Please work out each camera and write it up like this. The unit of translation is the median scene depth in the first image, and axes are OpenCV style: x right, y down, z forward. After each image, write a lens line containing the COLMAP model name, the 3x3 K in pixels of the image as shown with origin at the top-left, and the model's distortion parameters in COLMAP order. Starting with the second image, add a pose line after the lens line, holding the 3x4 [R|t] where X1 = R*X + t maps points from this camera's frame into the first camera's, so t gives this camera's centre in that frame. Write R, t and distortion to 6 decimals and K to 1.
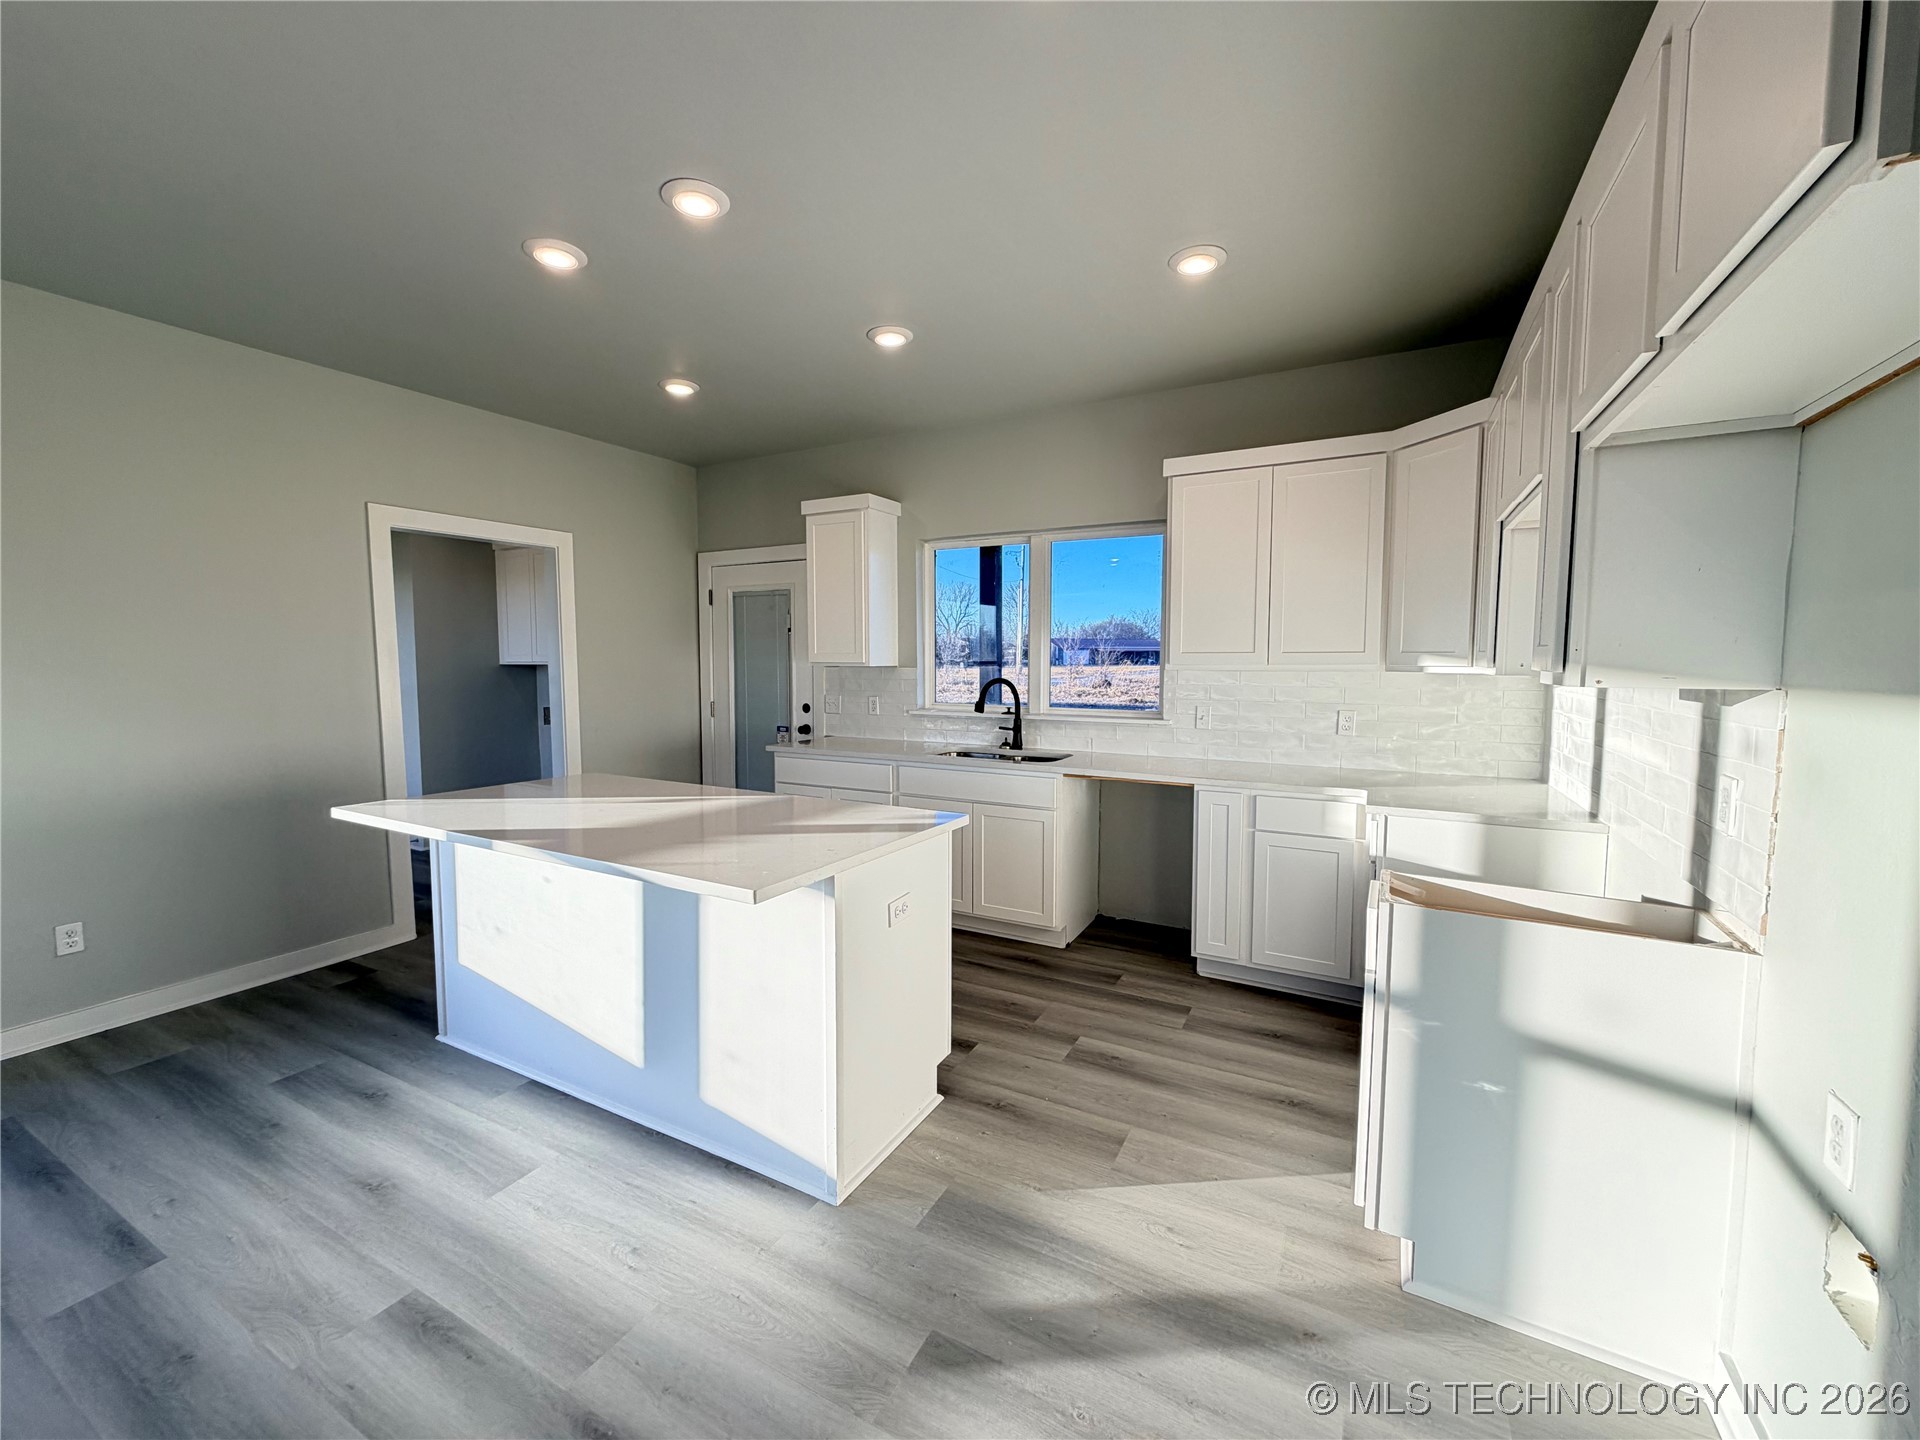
lens RADIAL K [[767.8, 0, 966.5], [0, 767.8, 707.8], [0, 0, 1]] dist [0.000603, -0.000085]
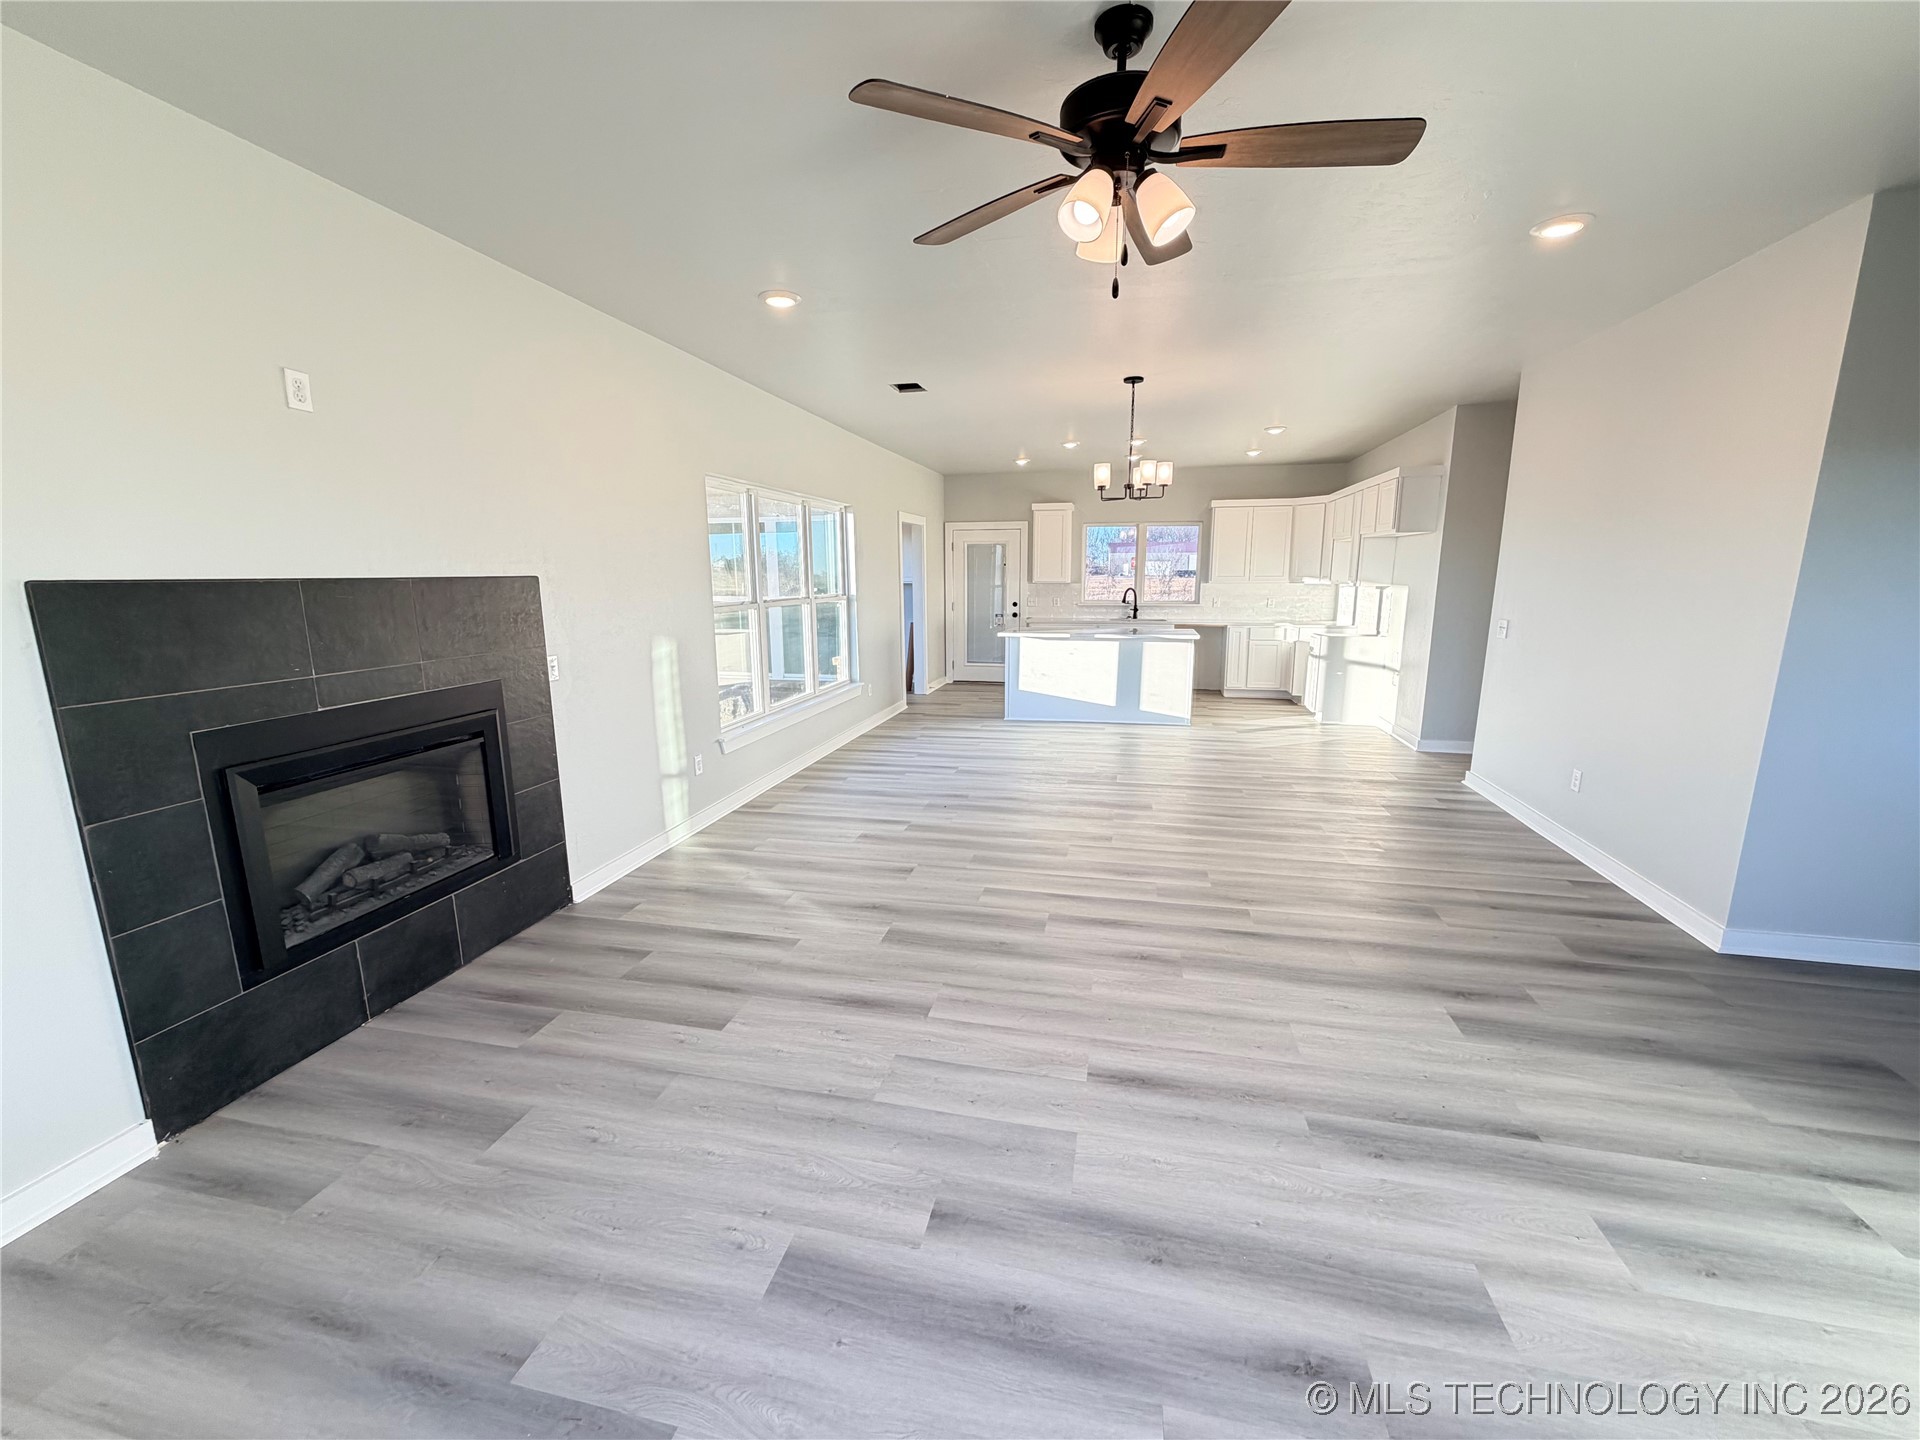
lens RADIAL K [[767.8, 0, 958.2], [0, 767.8, 712.0], [0, 0, 1]] dist [0.000603, -0.000085]
pose [[0.965371, -0.053706, 0.255292, -1.051034], [0.023737, 0.992604, 0.119053, 0.044258], [-0.259798, -0.108870, 0.959506, -1.105145]]
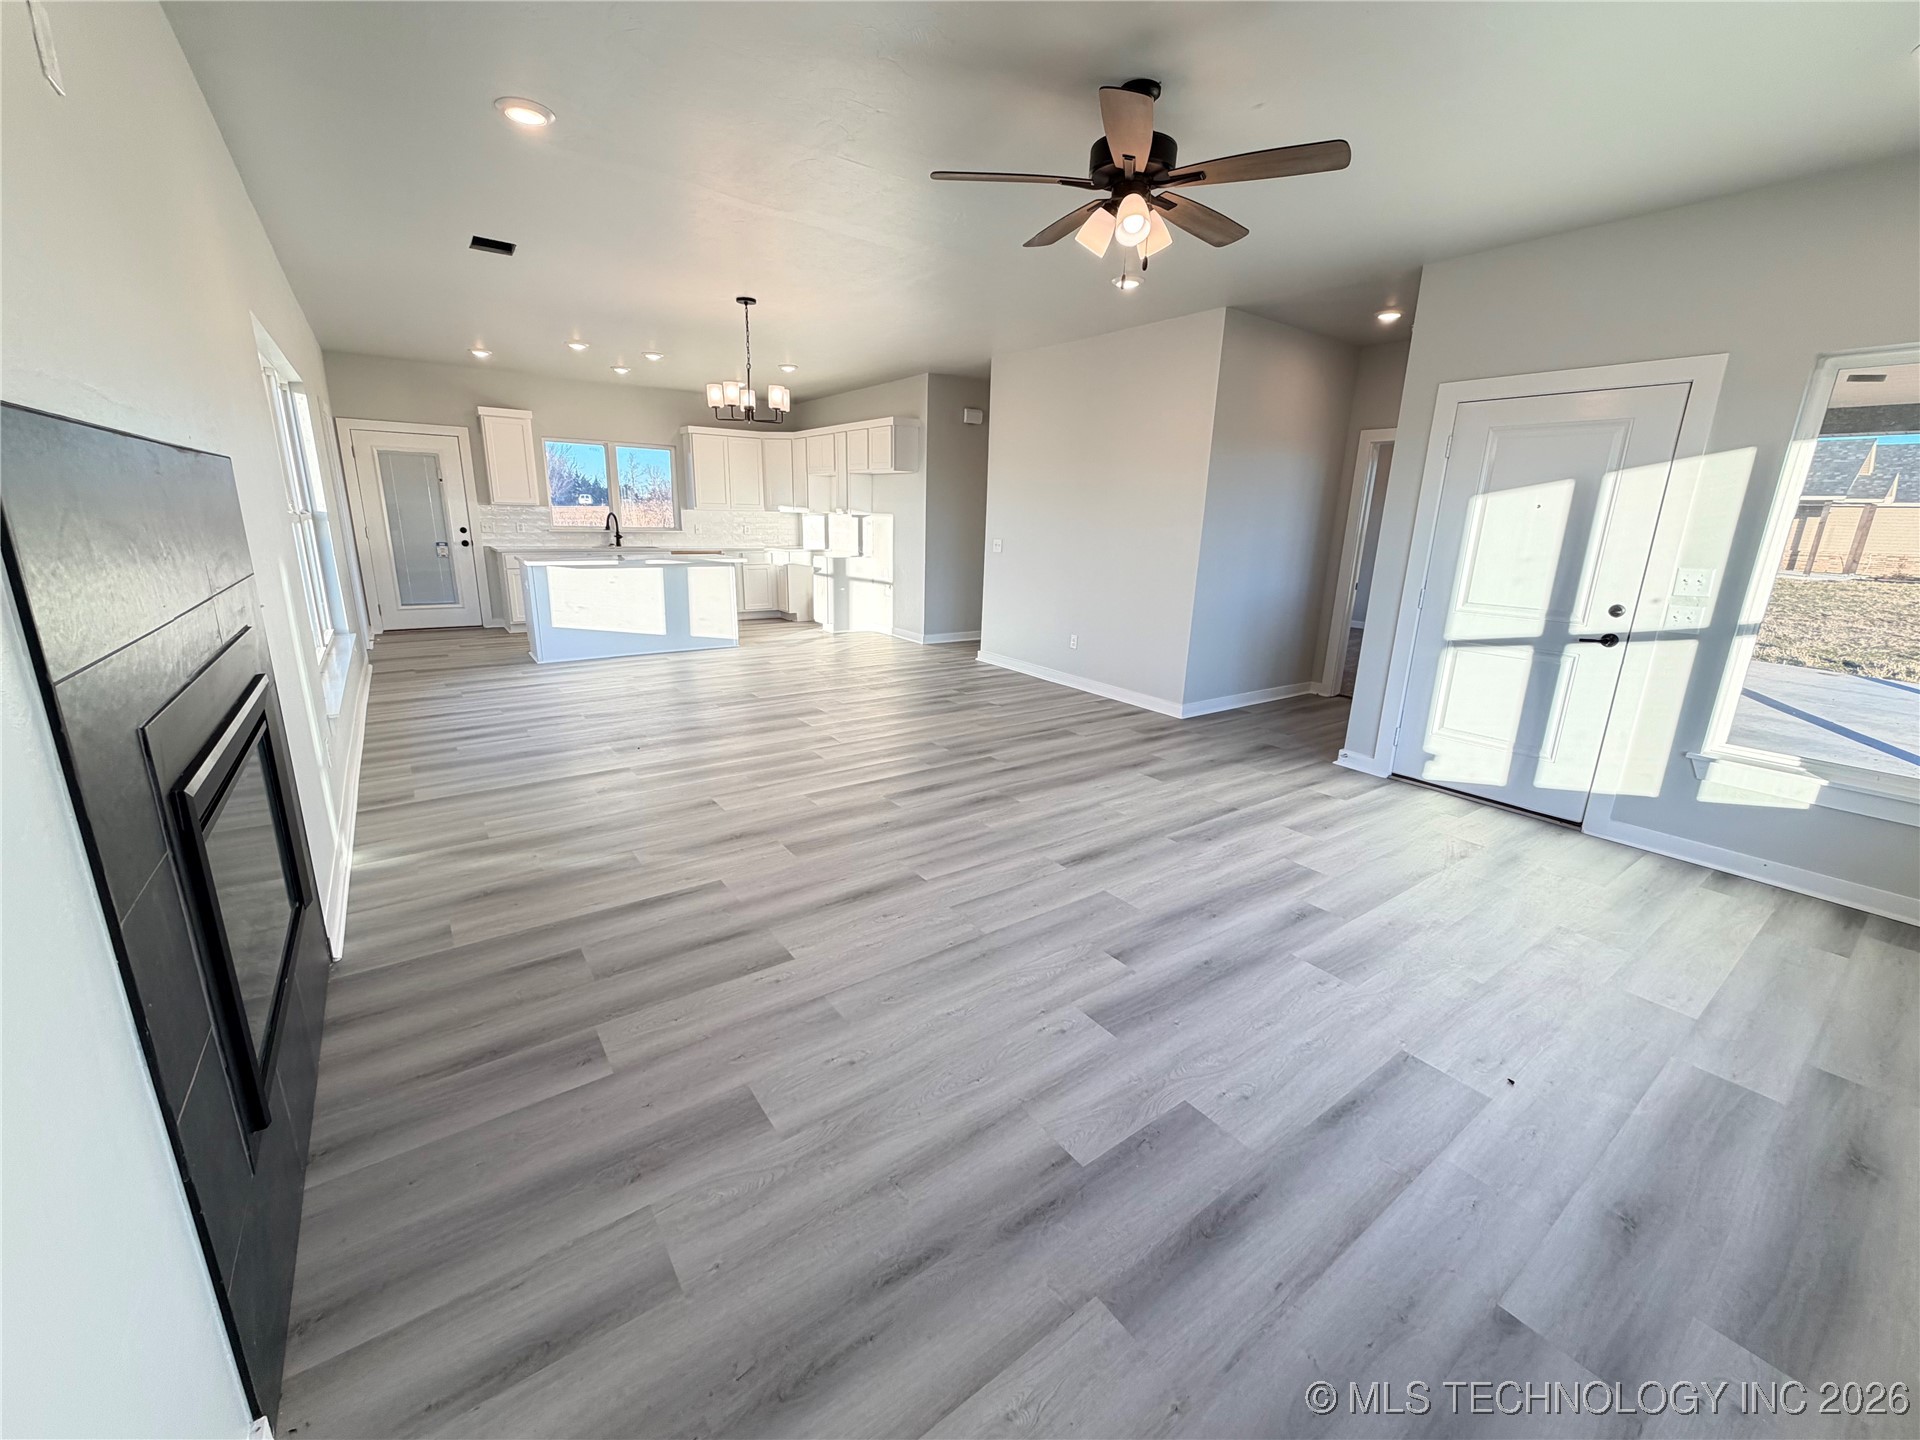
lens RADIAL K [[767.8, 0, 960.6], [0, 767.8, 712.6], [0, 0, 1]] dist [0.000603, -0.000085]
pose [[0.441046, -0.216596, 0.870956, -1.508584], [0.031159, 0.973552, 0.226331, 0.050216], [-0.896943, -0.072684, 0.436130, -0.854918]]
